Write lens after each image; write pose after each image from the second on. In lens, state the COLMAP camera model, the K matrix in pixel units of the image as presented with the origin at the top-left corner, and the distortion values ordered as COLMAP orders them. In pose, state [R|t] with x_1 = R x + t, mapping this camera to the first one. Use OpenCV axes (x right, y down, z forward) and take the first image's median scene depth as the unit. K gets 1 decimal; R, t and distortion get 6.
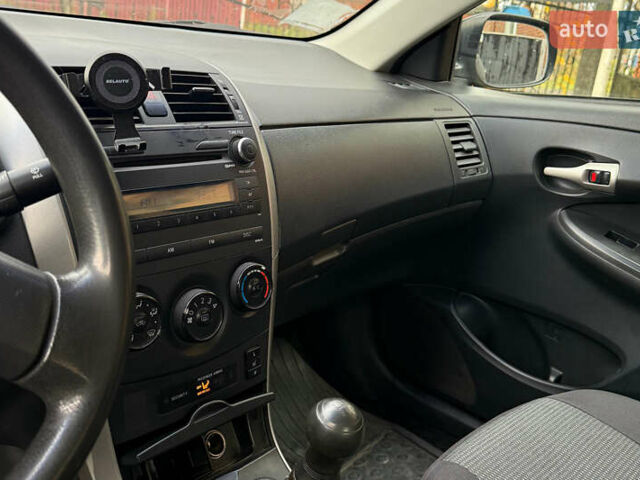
lens RADIAL K [[666.1, 0, 320.0], [0, 666.1, 240.0], [0, 0, 1]] dist [0.061460, -0.014459]
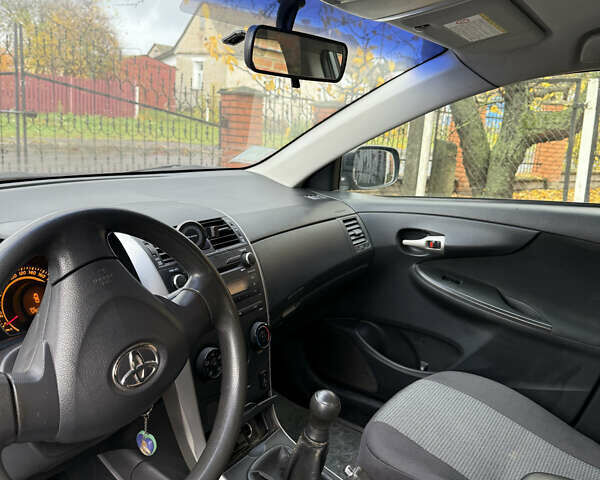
lens RADIAL K [[552.6, 0, 309.7], [0, 552.6, 239.9], [0, 0, 1]] dist [0.120616, -0.000710]
pose [[0.980087, -0.095070, 0.174331, -0.133452], [0.106929, 0.992459, -0.059923, -0.051636], [-0.167319, 0.077370, 0.982862, -0.318170]]
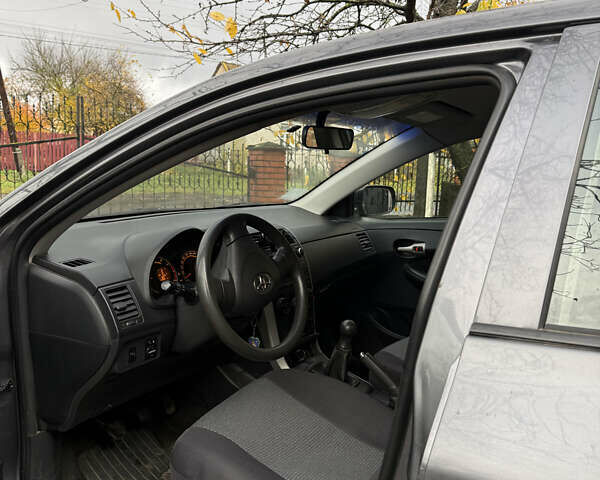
lens RADIAL K [[552.6, 0, 309.7], [0, 552.6, 239.9], [0, 0, 1]] dist [0.120616, -0.000710]
pose [[0.982129, -0.112513, 0.150874, -0.286459], [0.134877, 0.979856, -0.147275, 0.120746], [-0.131264, 0.164992, 0.977521, -0.950001]]
